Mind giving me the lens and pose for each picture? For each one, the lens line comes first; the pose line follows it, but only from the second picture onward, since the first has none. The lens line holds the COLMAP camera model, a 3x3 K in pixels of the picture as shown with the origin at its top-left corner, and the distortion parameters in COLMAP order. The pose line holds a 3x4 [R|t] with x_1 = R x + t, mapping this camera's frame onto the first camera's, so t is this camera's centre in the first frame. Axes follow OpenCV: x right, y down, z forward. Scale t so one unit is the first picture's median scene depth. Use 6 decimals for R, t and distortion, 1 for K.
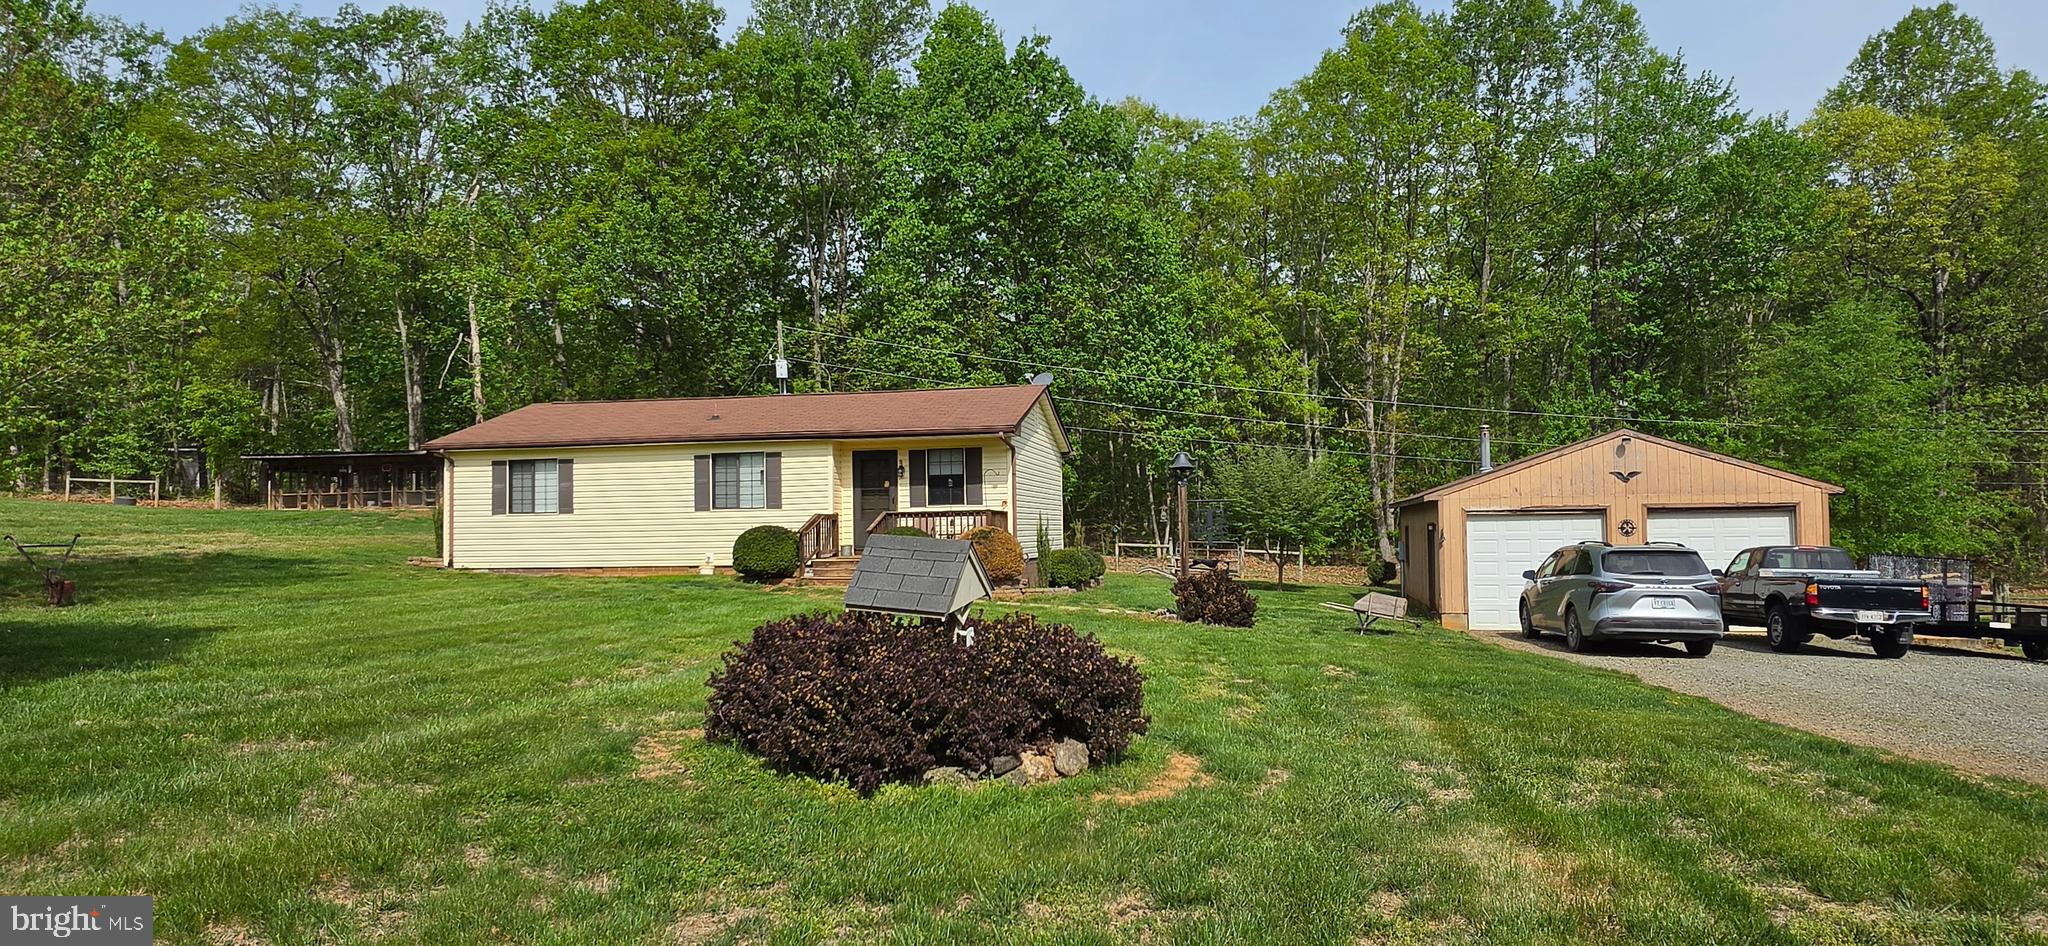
lens RADIAL K [[1141.5, 0, 1024.0], [0, 1141.5, 473.0], [0, 0, 1]] dist [-0.003655, 0.000065]
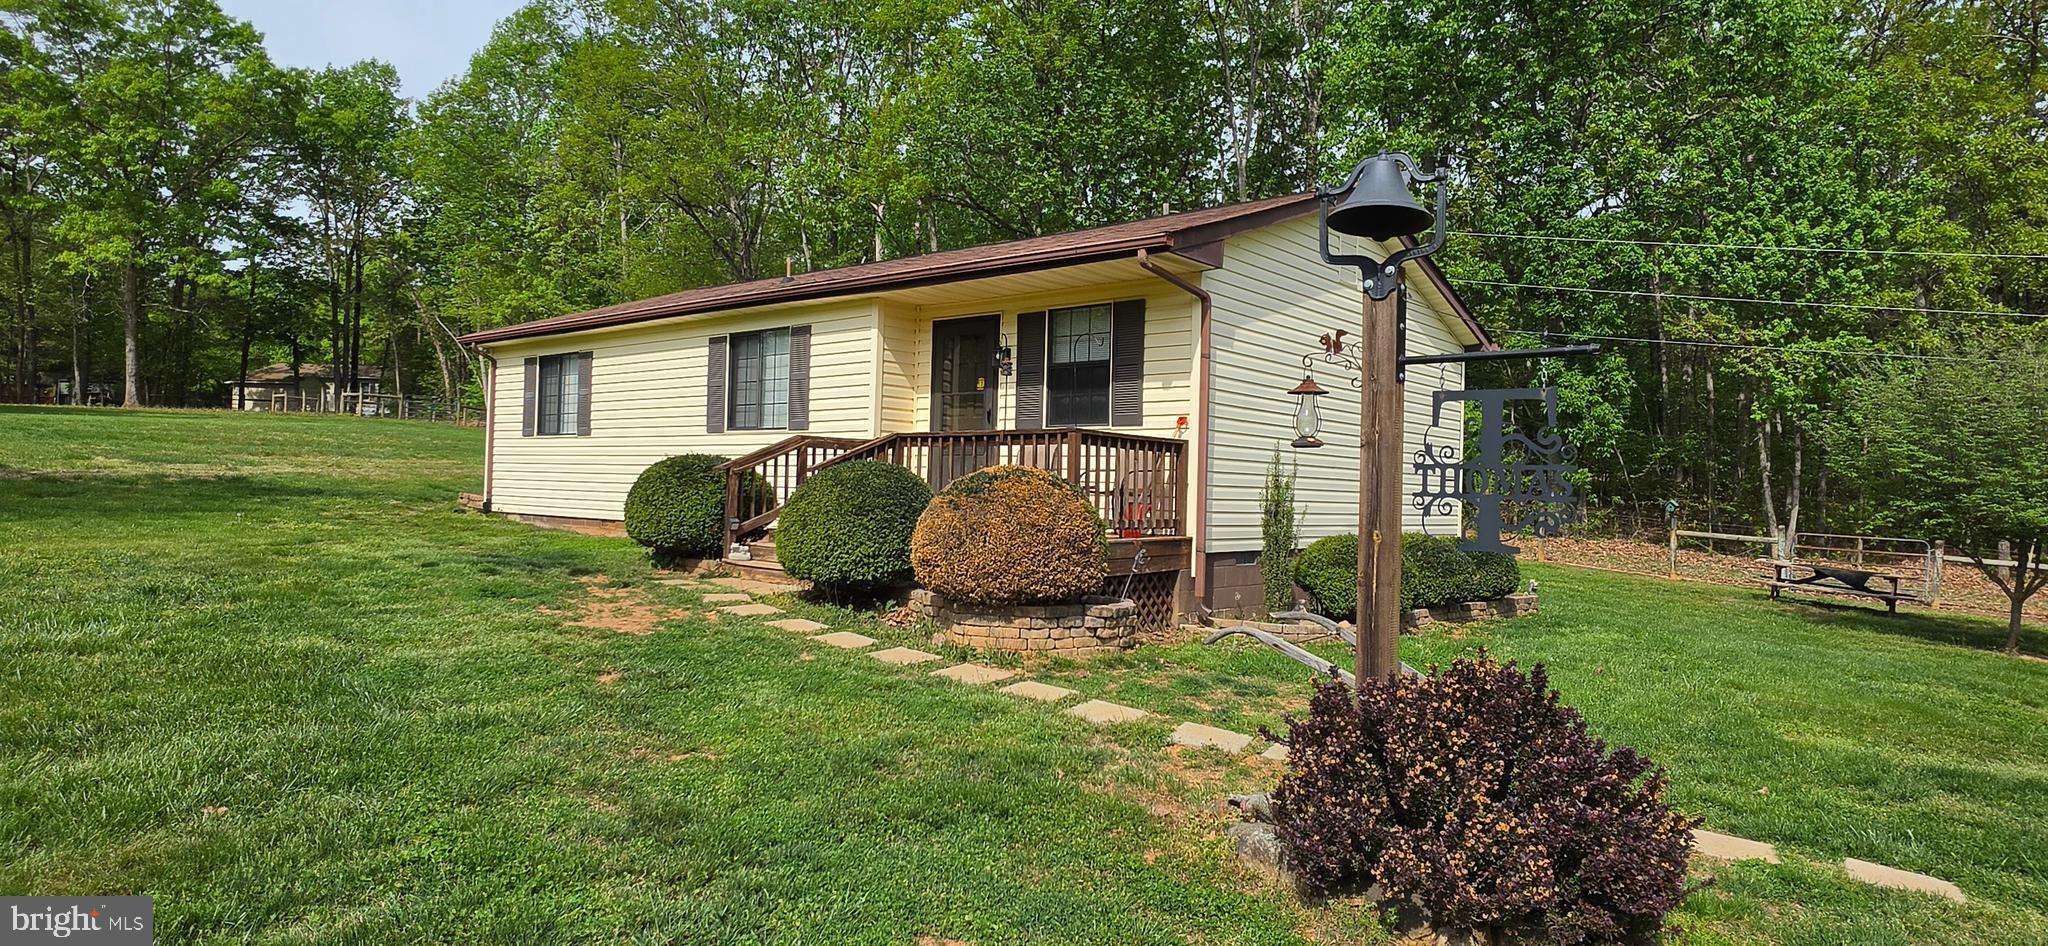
lens RADIAL K [[1141.5, 0, 1024.0], [0, 1141.5, 473.0], [0, 0, 1]] dist [-0.003655, 0.000065]
pose [[0.866810, 0.031599, -0.497636, 0.147409], [-0.017041, 0.999284, 0.033770, 0.031511], [0.498347, -0.020792, 0.866728, 0.569056]]
